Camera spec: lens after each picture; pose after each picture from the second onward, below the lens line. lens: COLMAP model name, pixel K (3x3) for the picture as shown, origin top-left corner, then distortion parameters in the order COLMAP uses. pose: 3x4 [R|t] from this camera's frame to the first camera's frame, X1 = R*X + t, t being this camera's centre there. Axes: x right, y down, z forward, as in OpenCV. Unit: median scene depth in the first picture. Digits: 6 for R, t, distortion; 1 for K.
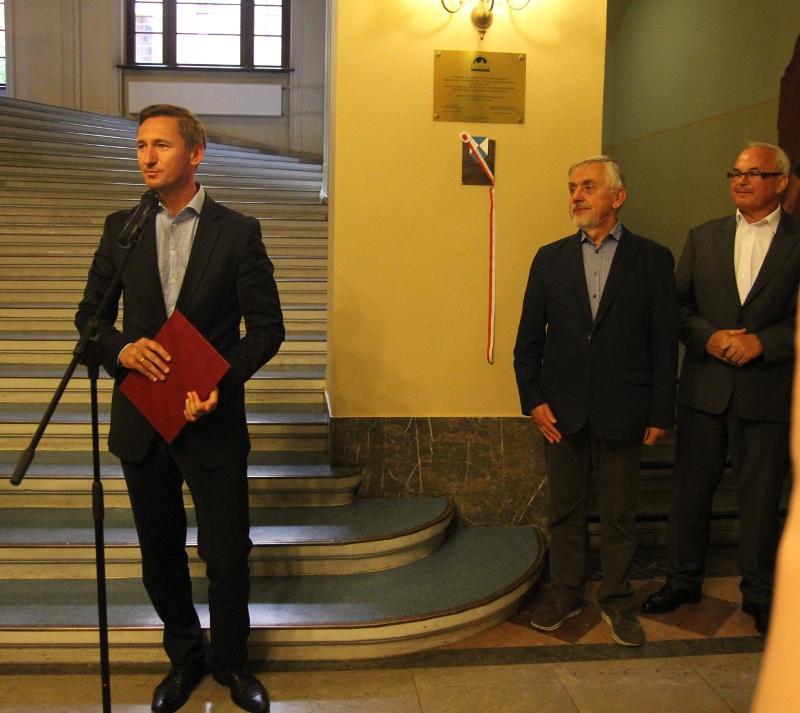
lens RADIAL K [[808.5, 0, 398.5], [0, 808.5, 353.7], [0, 0, 1]] dist [-0.077953, 0.000000]
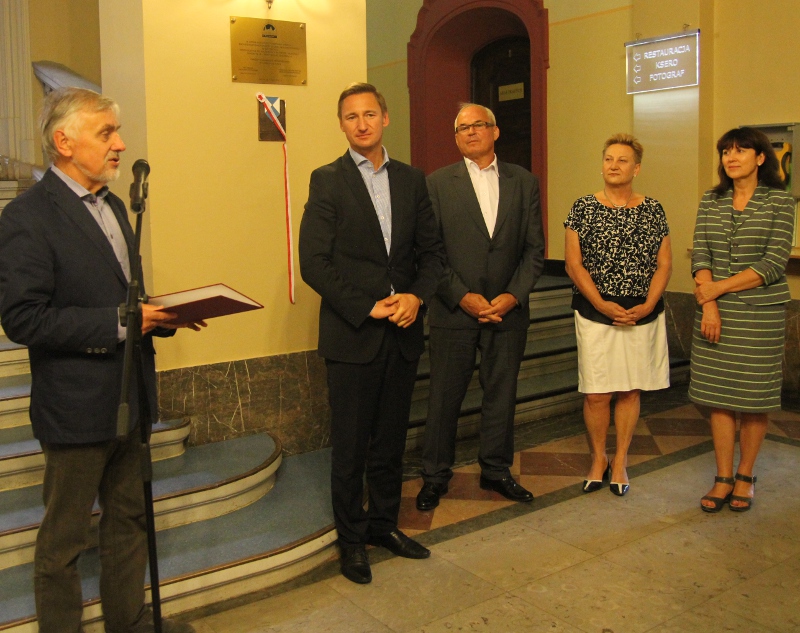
lens RADIAL K [[840.2, 0, 337.2], [0, 840.2, 278.1], [0, 0, 1]] dist [-0.057158, 0.000000]
pose [[0.876651, -0.081517, 0.474171, -0.379819], [0.098976, 0.995018, -0.011930, -0.002227], [-0.470837, 0.057390, 0.880352, -0.031916]]
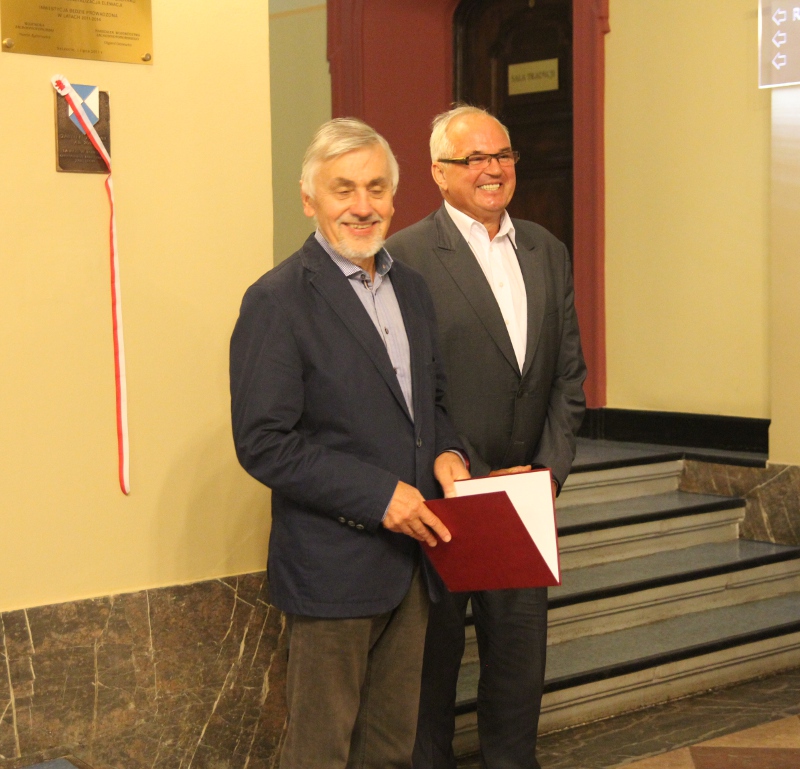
lens RADIAL K [[1699.8, 0, 399.4], [0, 1699.8, 379.8], [0, 0, 1]] dist [0.115443, 0.000000]
pose [[0.806520, -0.060269, 0.588127, -0.423796], [0.099285, 0.994470, -0.034243, -0.007404], [-0.582810, 0.086010, 0.808044, -0.056975]]
